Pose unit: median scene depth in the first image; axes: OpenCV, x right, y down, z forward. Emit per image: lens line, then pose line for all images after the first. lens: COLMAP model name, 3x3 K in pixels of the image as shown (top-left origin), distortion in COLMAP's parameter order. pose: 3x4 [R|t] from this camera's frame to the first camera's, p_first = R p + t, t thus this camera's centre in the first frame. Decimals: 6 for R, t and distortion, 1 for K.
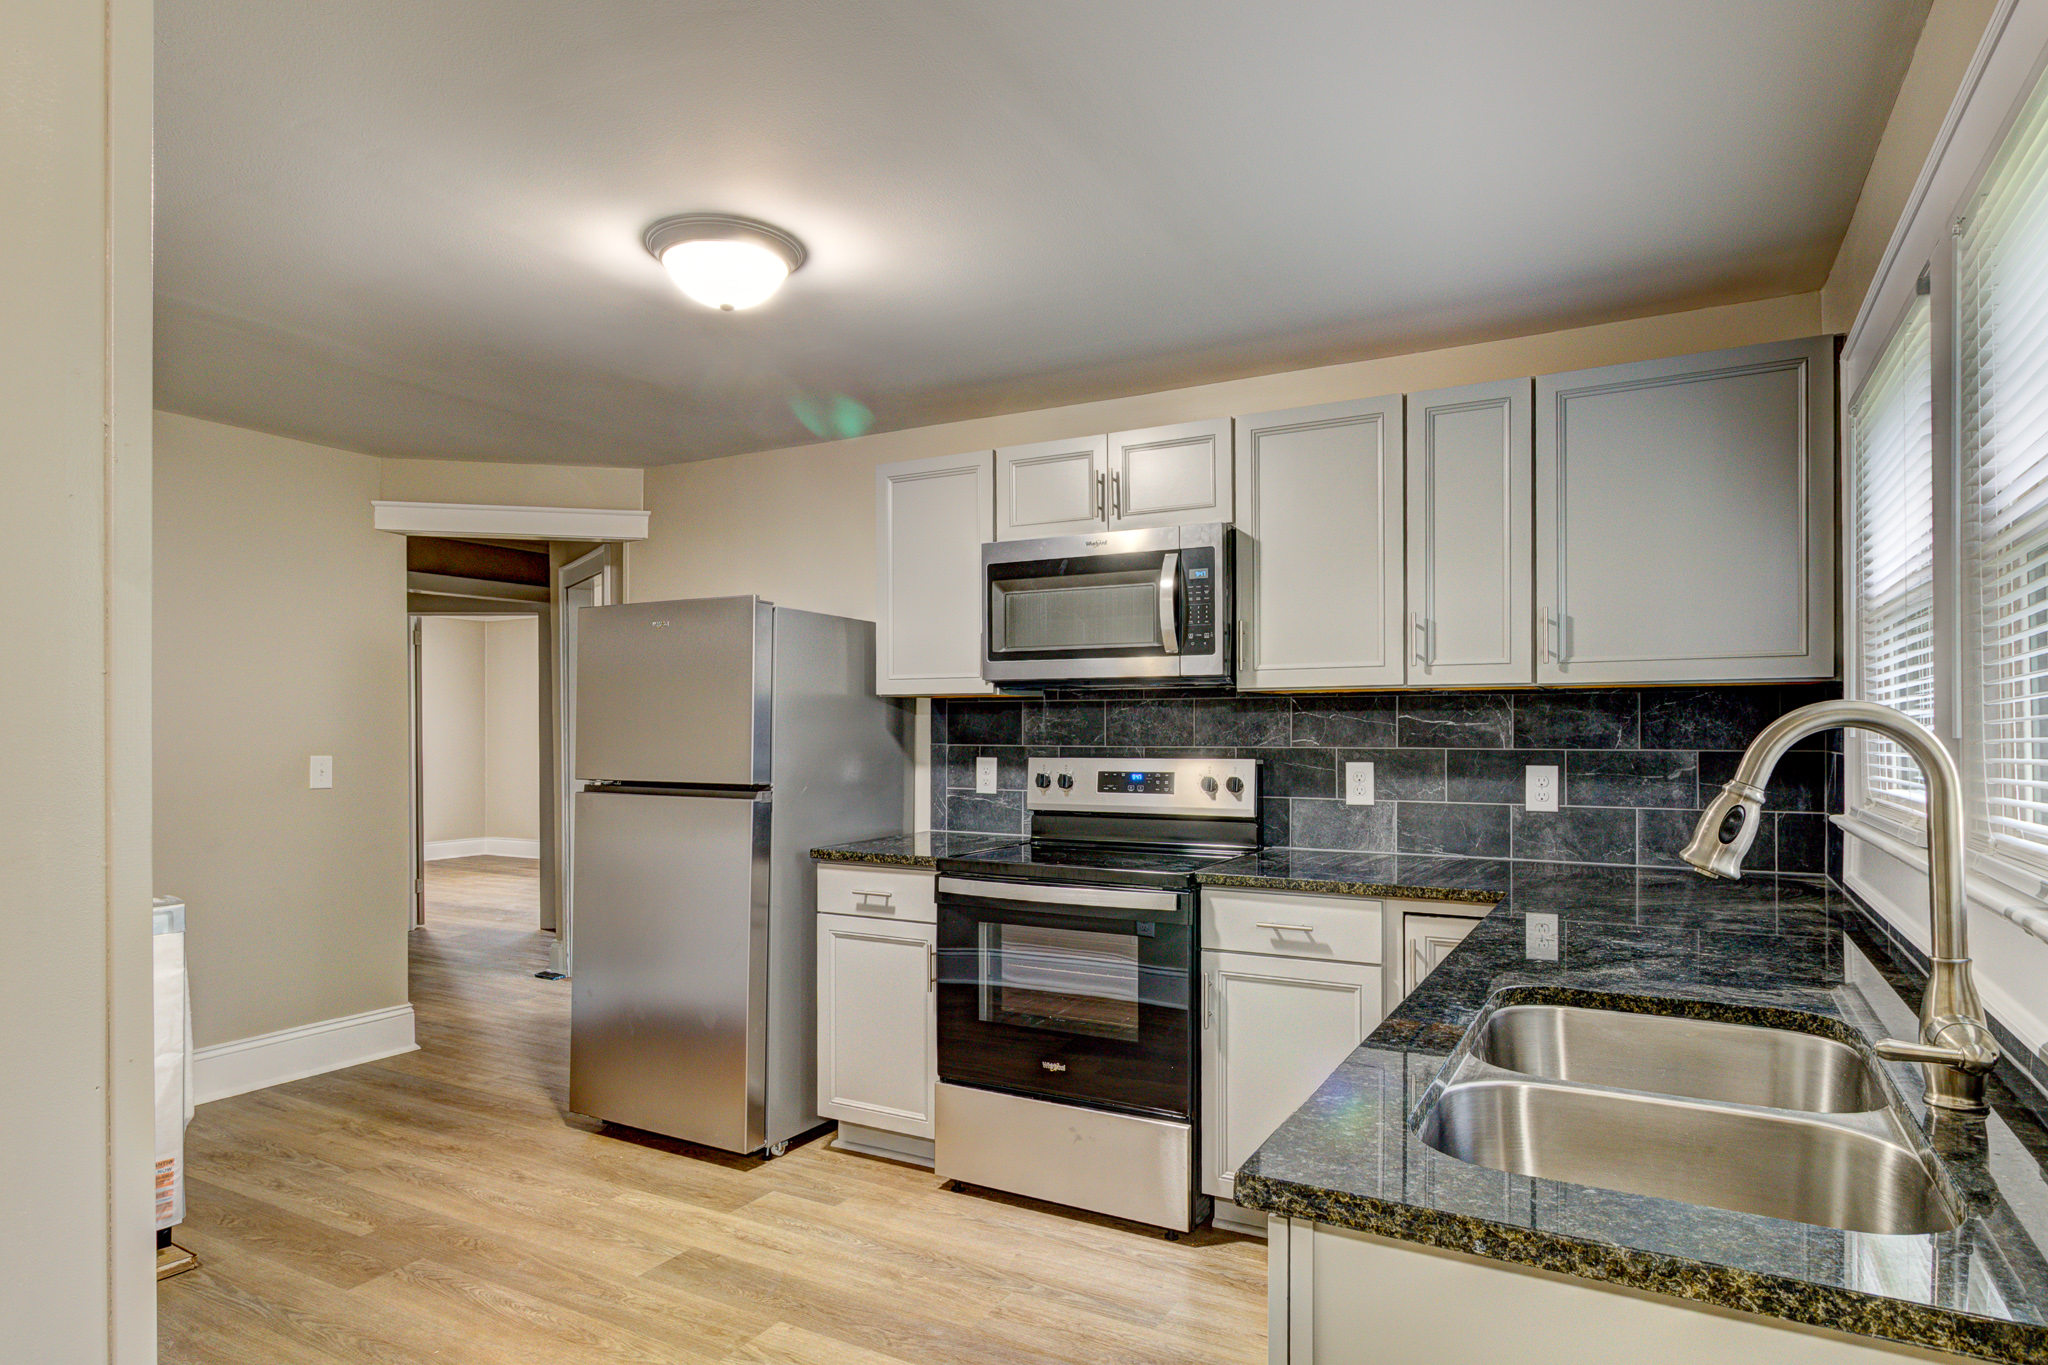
lens RADIAL K [[1143.9, 0, 1030.0], [0, 1143.9, 724.5], [0, 0, 1]] dist [0.001481, 0.000027]
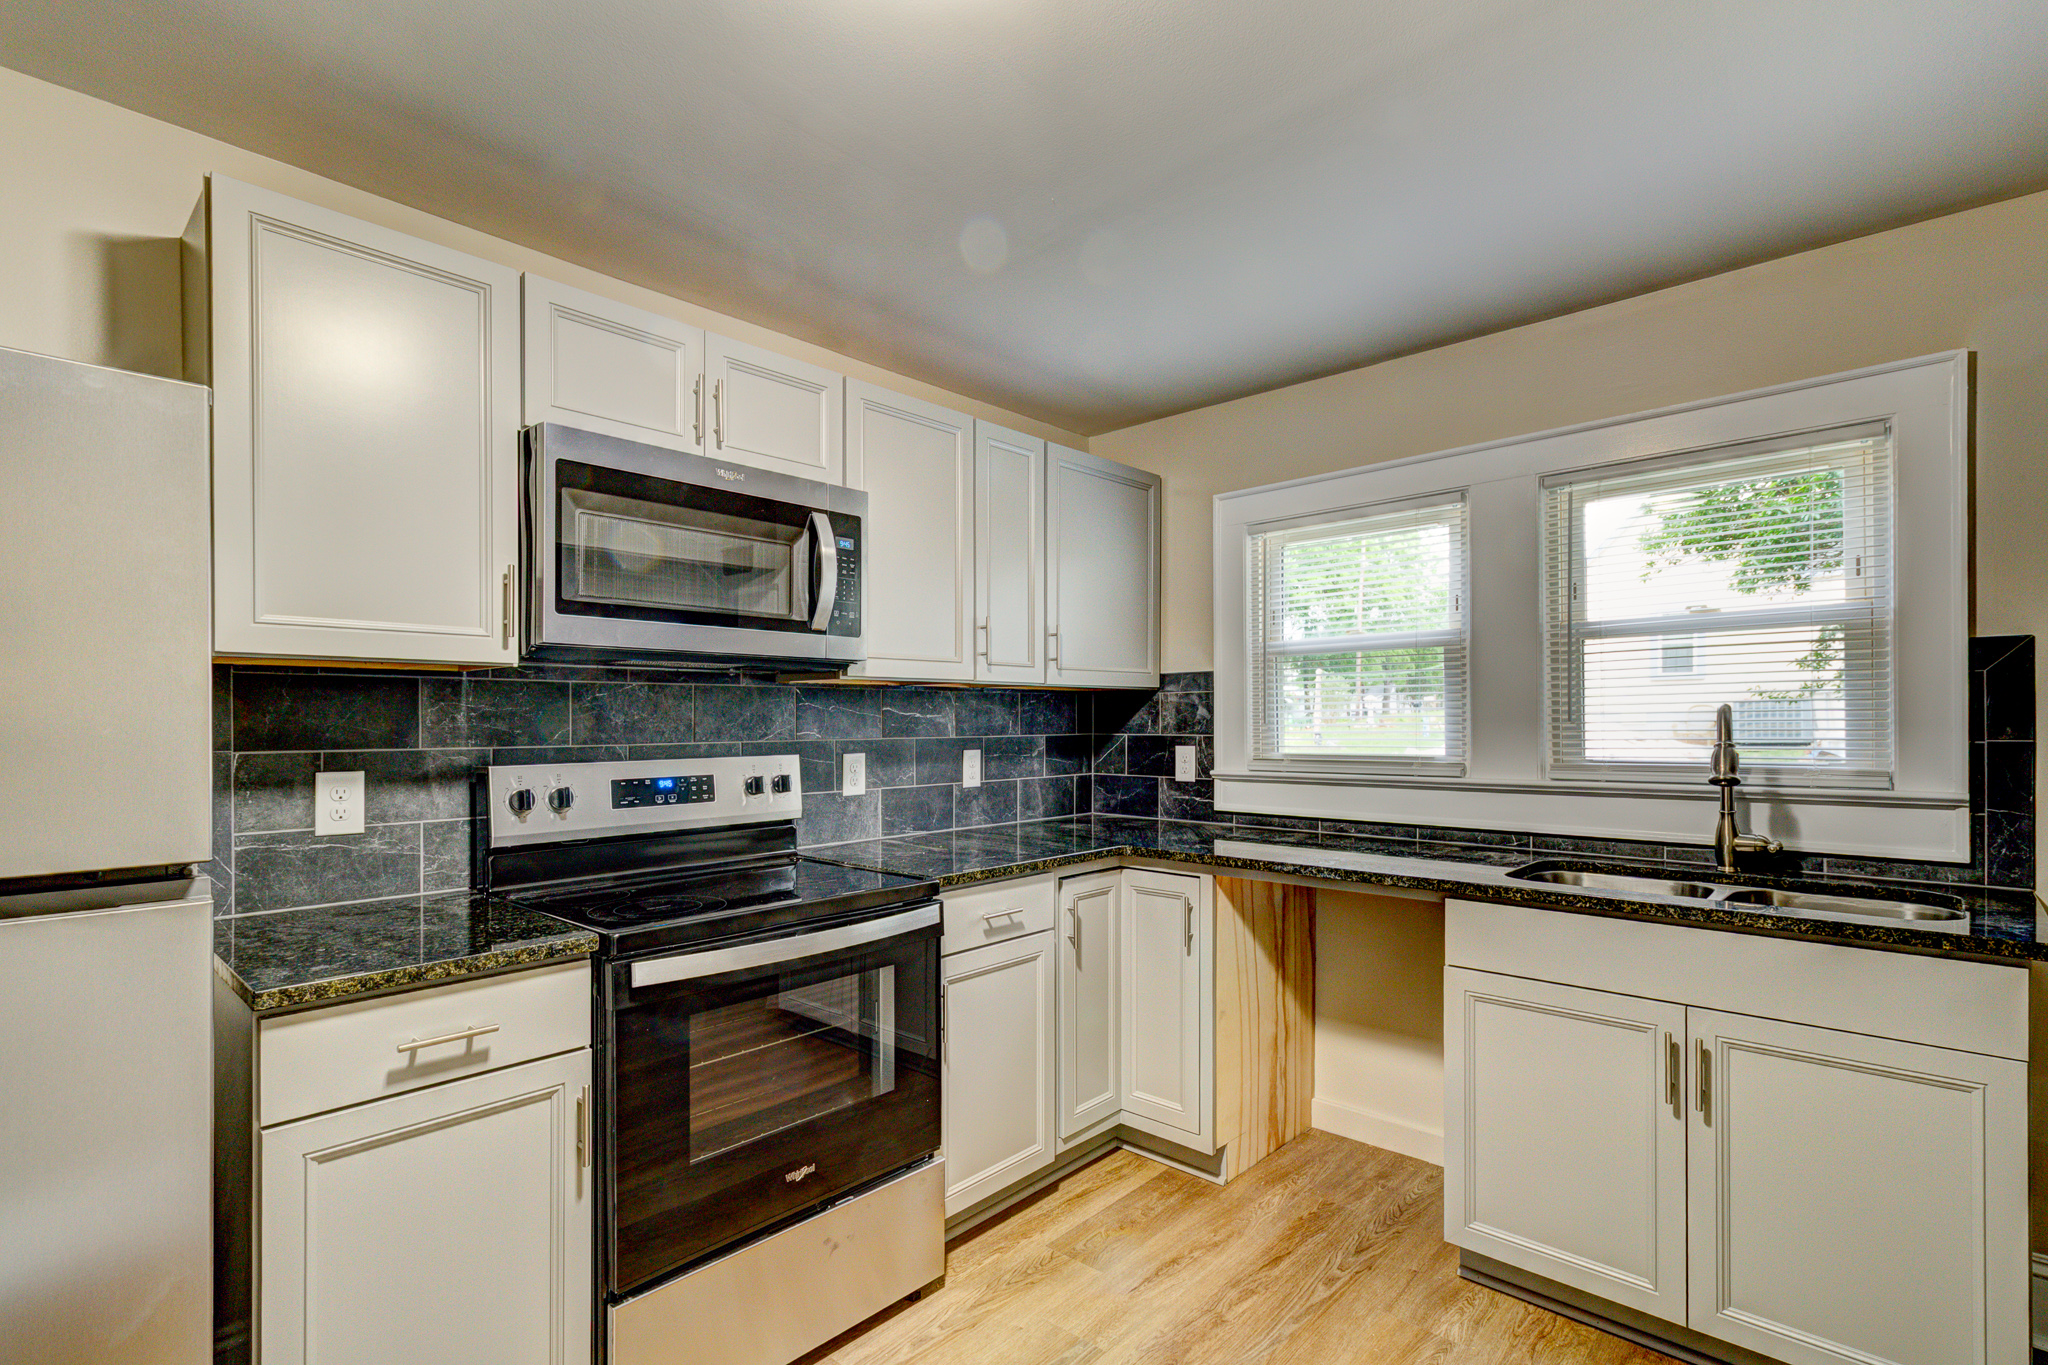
lens RADIAL K [[961.9, 0, 1039.8], [0, 961.9, 724.9], [0, 0, 1]] dist [0.000497, 0.000351]
pose [[0.235695, -0.005747, 0.971810, -0.498375], [0.001184, 0.999983, 0.005626, 0.003209], [-0.971826, -0.000175, 0.235698, 0.634910]]
